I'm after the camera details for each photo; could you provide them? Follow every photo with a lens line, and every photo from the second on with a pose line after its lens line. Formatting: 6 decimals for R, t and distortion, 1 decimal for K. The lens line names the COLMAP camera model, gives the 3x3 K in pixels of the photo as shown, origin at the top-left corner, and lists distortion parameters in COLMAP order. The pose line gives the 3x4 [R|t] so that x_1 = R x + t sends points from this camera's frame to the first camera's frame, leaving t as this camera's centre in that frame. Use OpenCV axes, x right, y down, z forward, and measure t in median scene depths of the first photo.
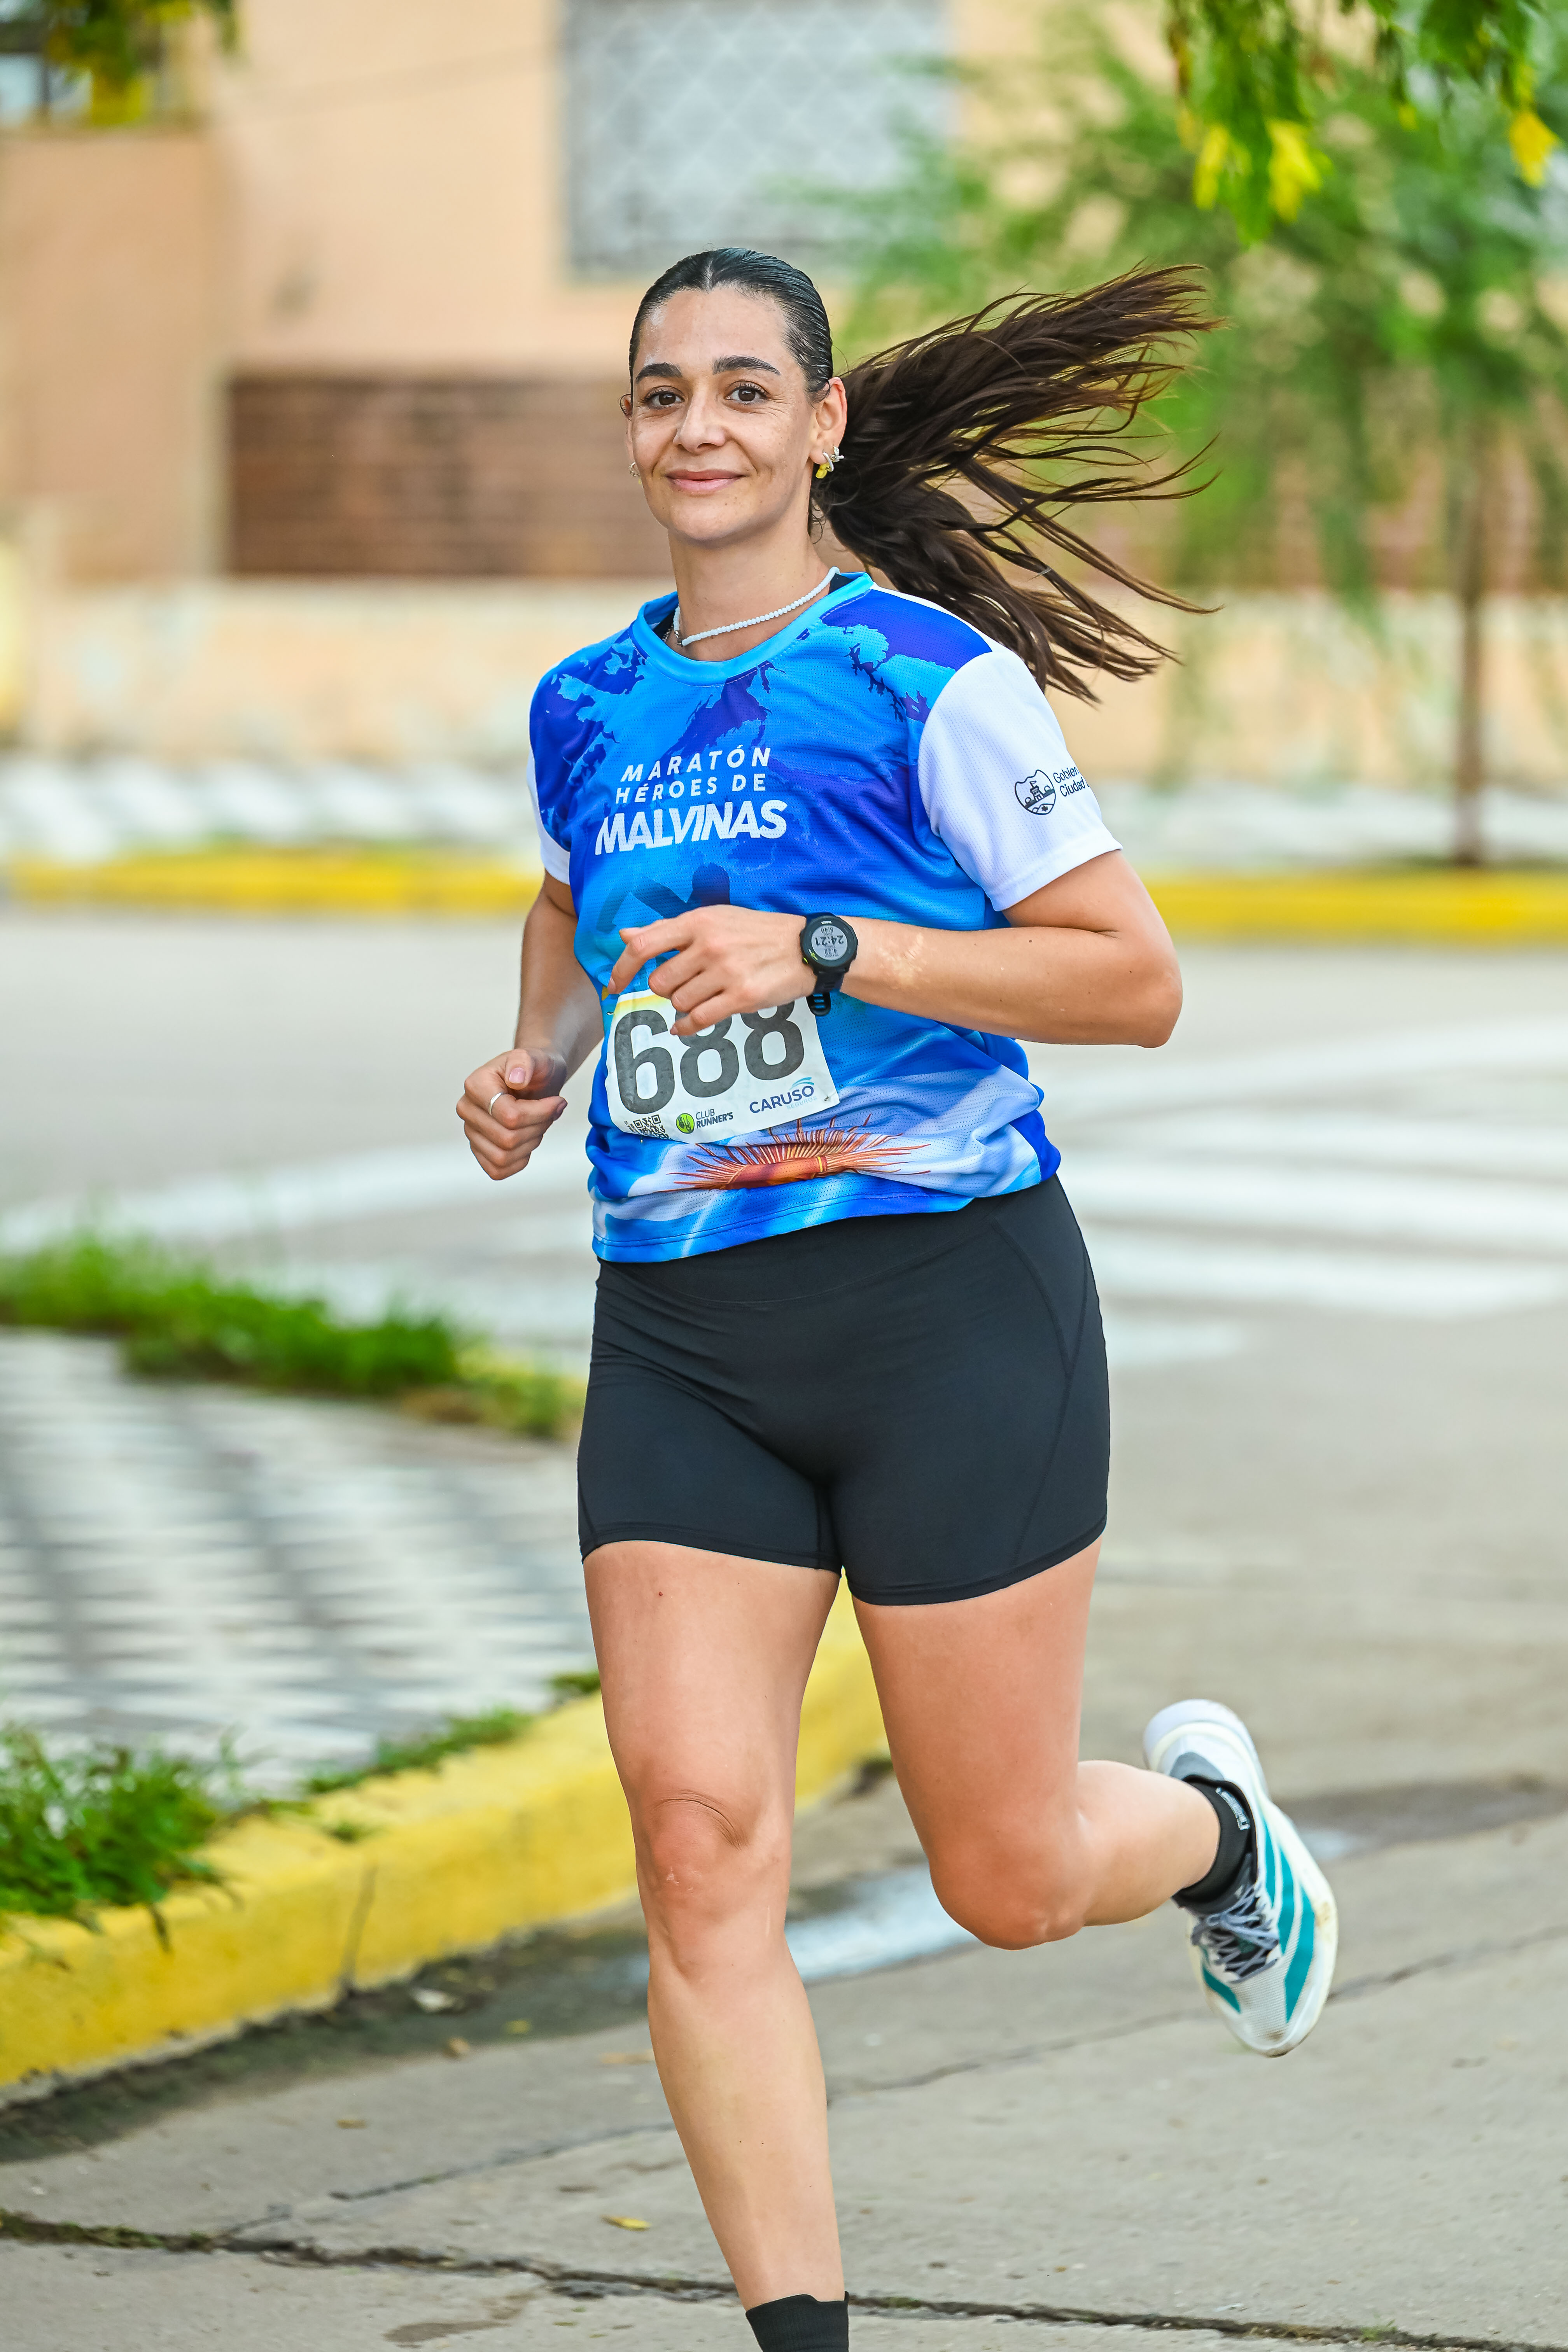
lens RADIAL K [[11286.6, 0, 824.3], [0, 11286.6, 1039.3], [0, 0, 1]] dist [0.035304, 0.000000]
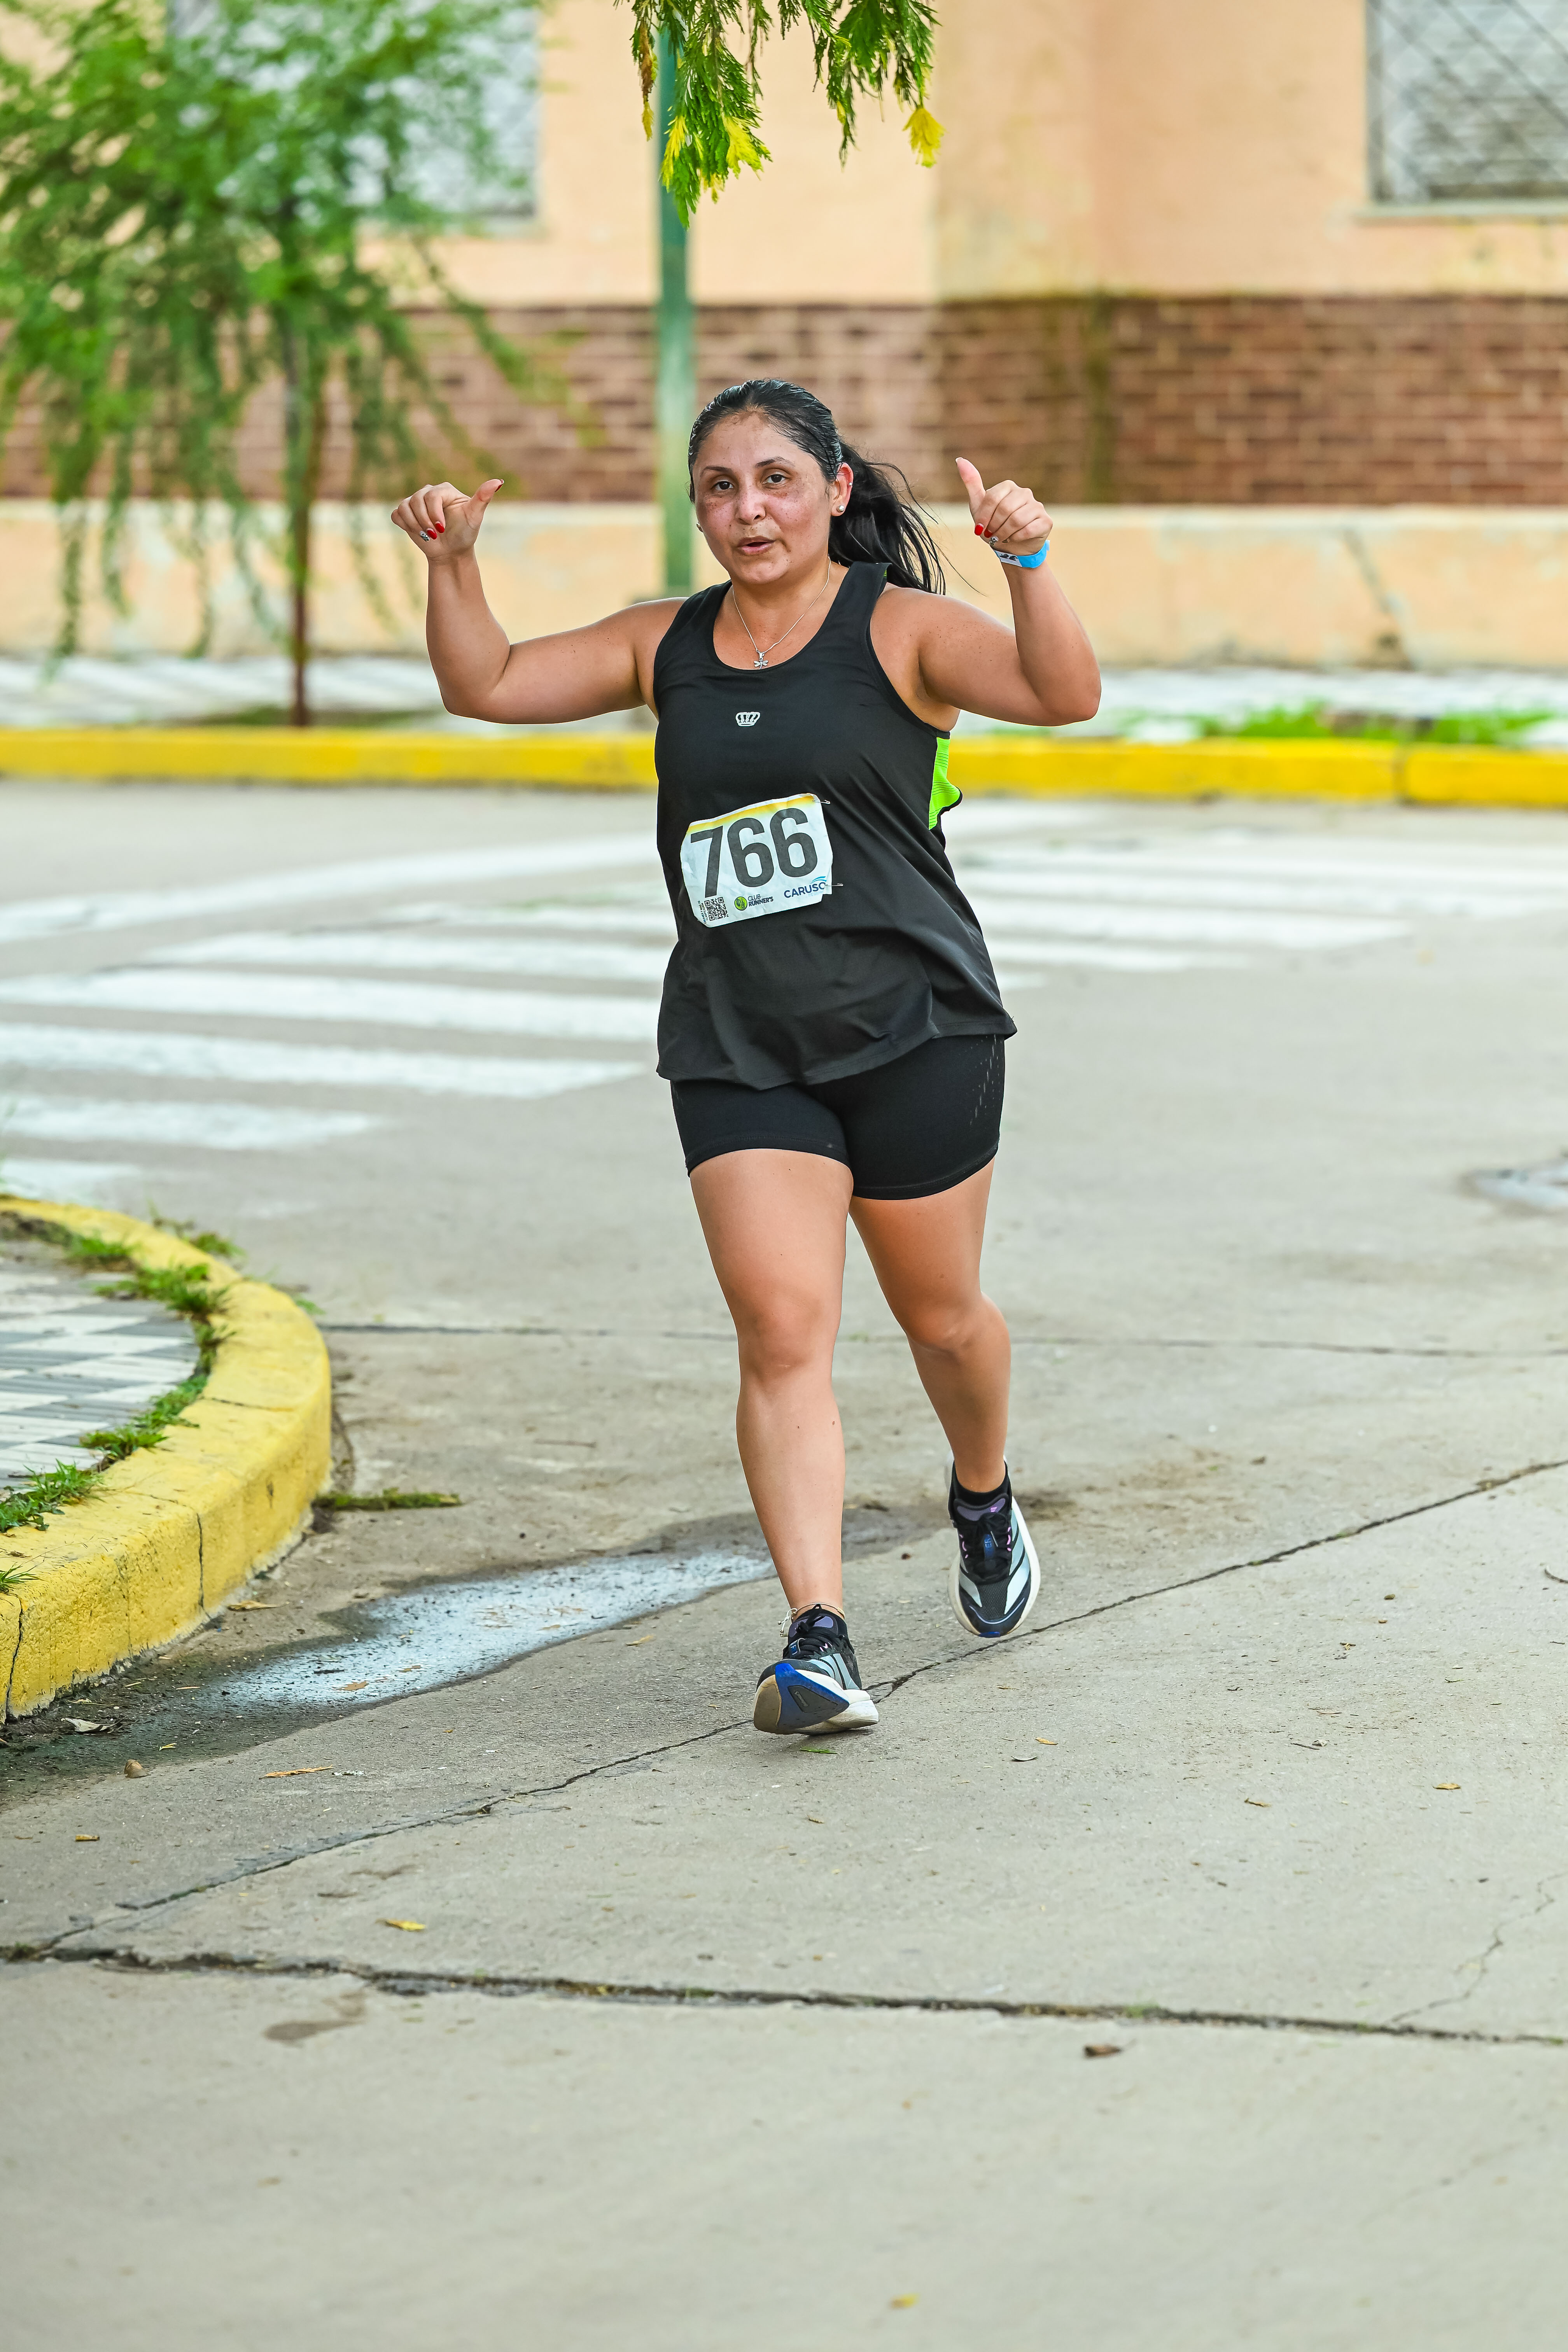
lens RADIAL K [[8984.6, 0, 769.7], [0, 8984.6, 1163.9], [0, 0, 1]] dist [0.023545, 0.000000]
pose [[0.988094, -0.016410, 0.152975, -0.106121], [0.010959, 0.999277, 0.036407, -0.005580], [-0.153462, -0.034297, 0.987559, 0.077027]]
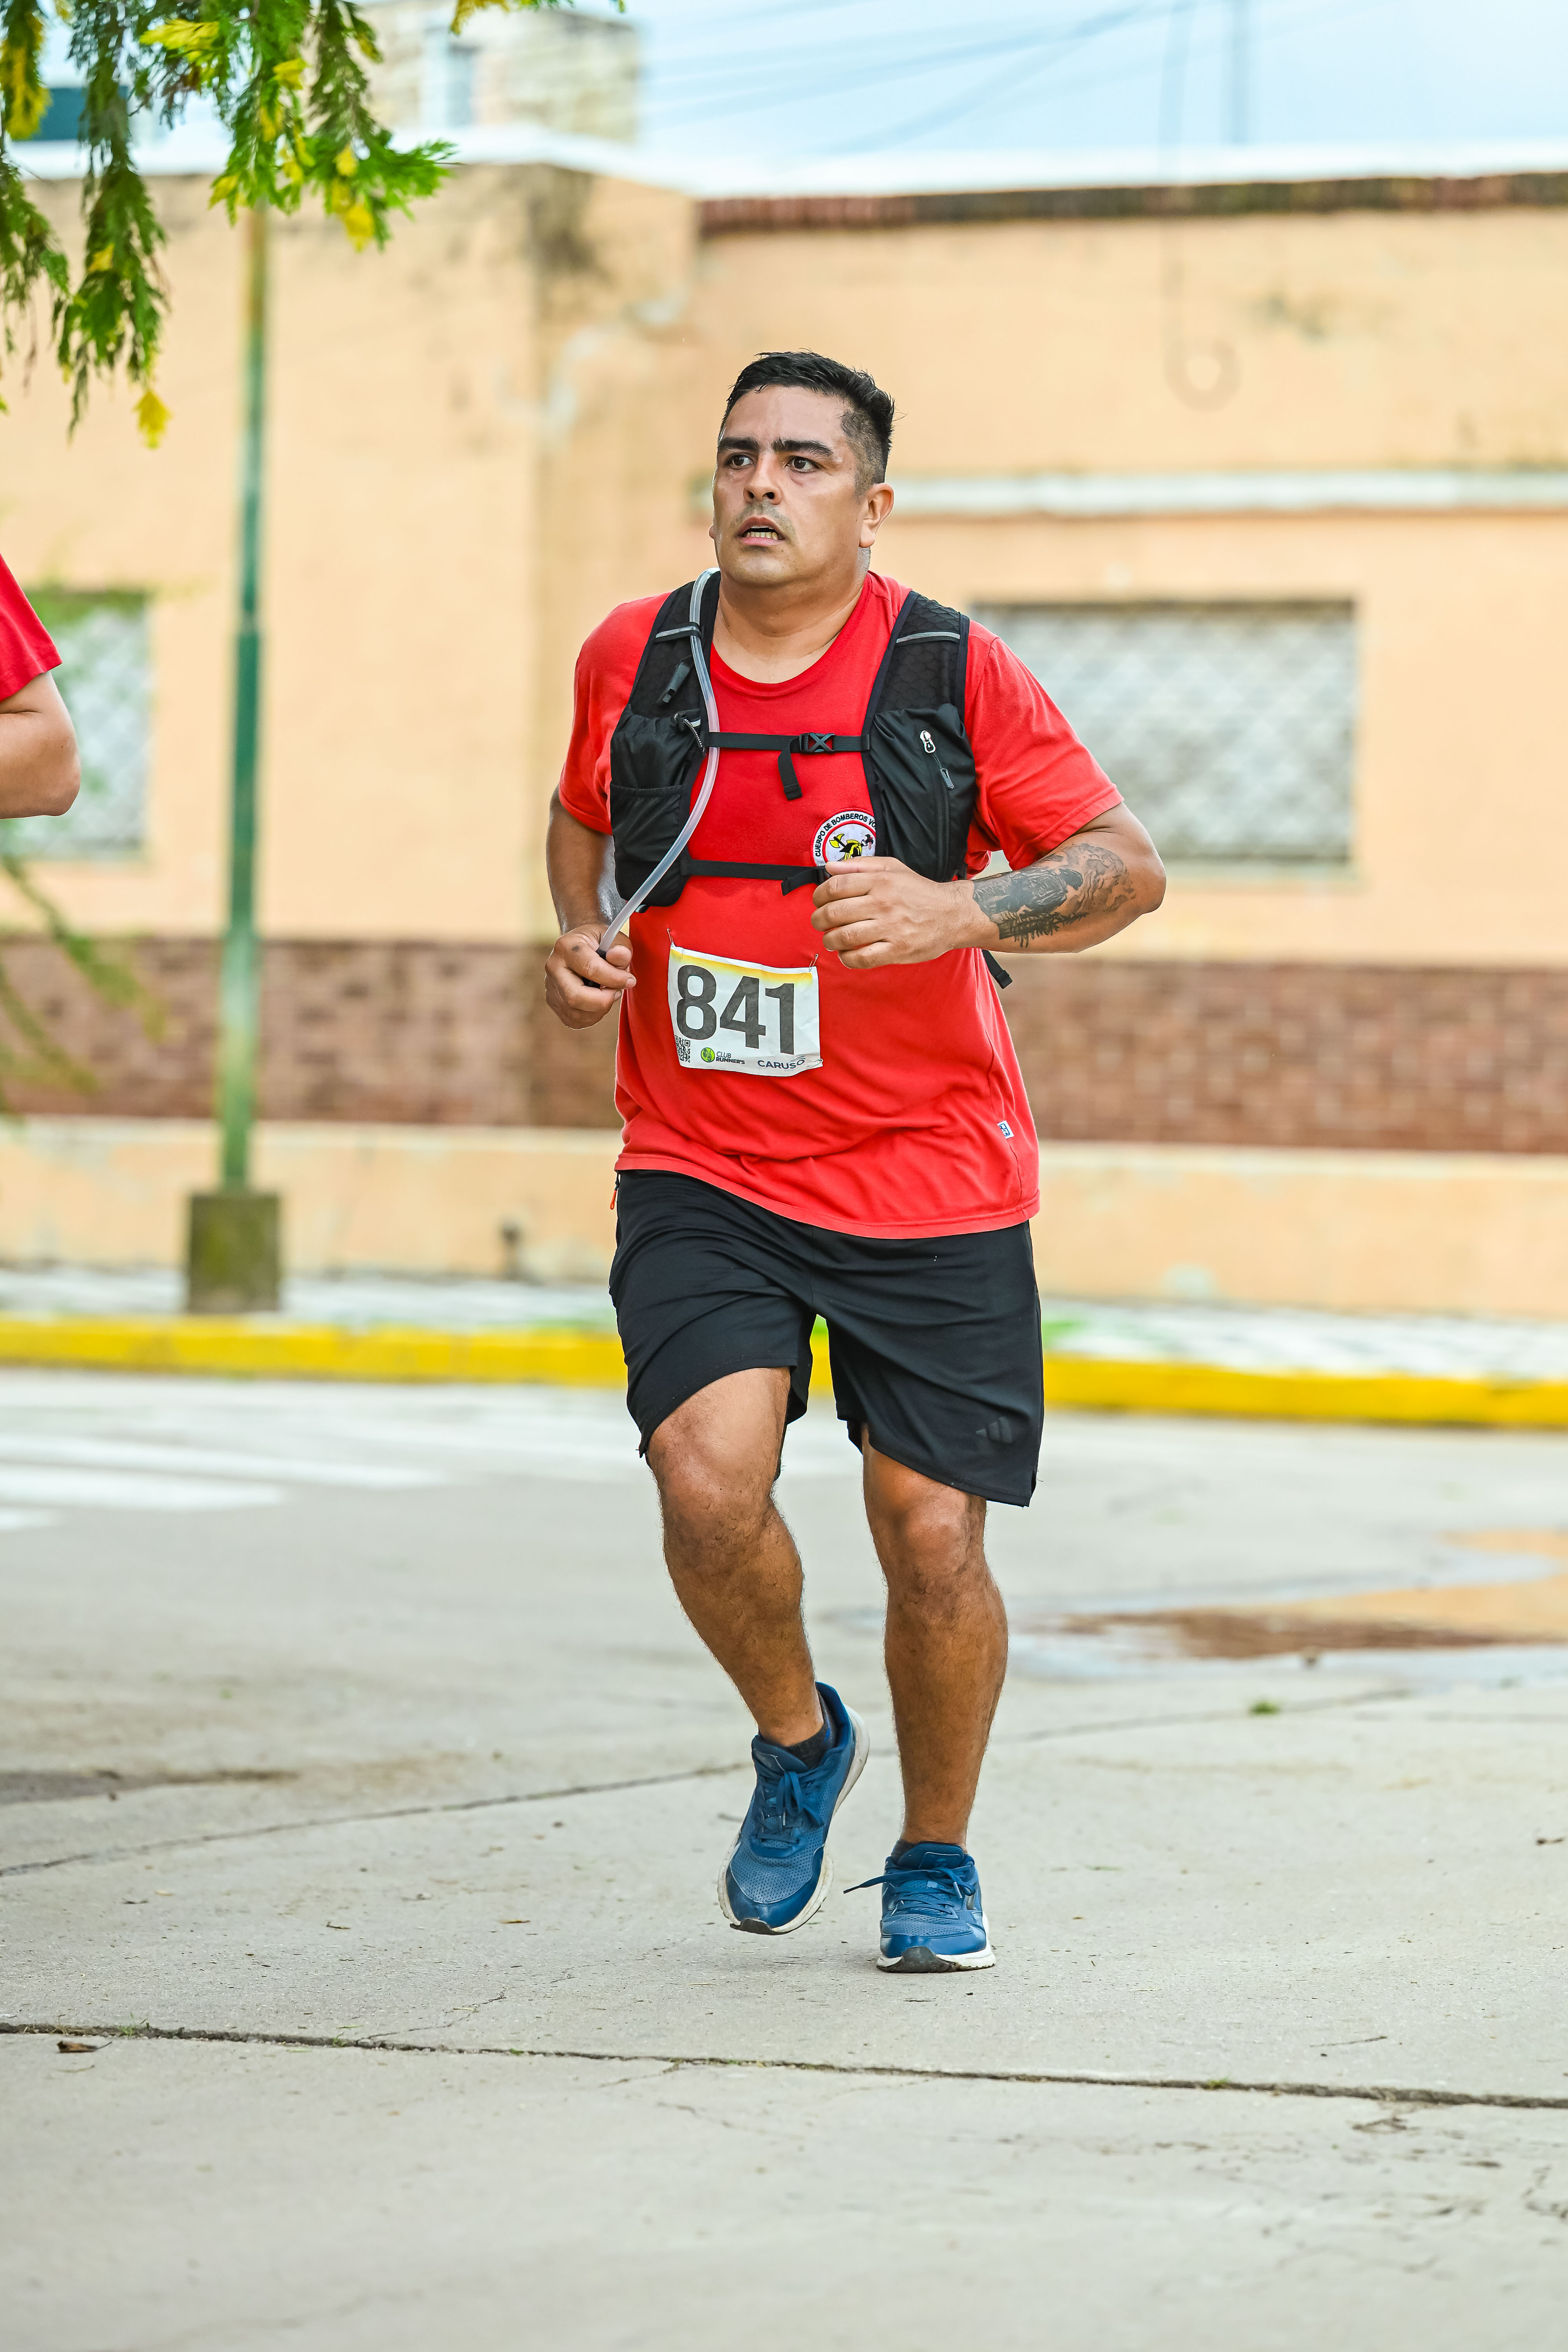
lens RADIAL K [[8984.6, 0, 771.6], [0, 8984.6, 1183.9], [0, 0, 1]] dist [0.023545, 0.000000]
pose [[0.983954, 0.032941, 0.175357, -0.044828], [-0.023218, 0.998092, -0.057217, 0.064121], [-0.176907, 0.052227, 0.982841, 0.036504]]
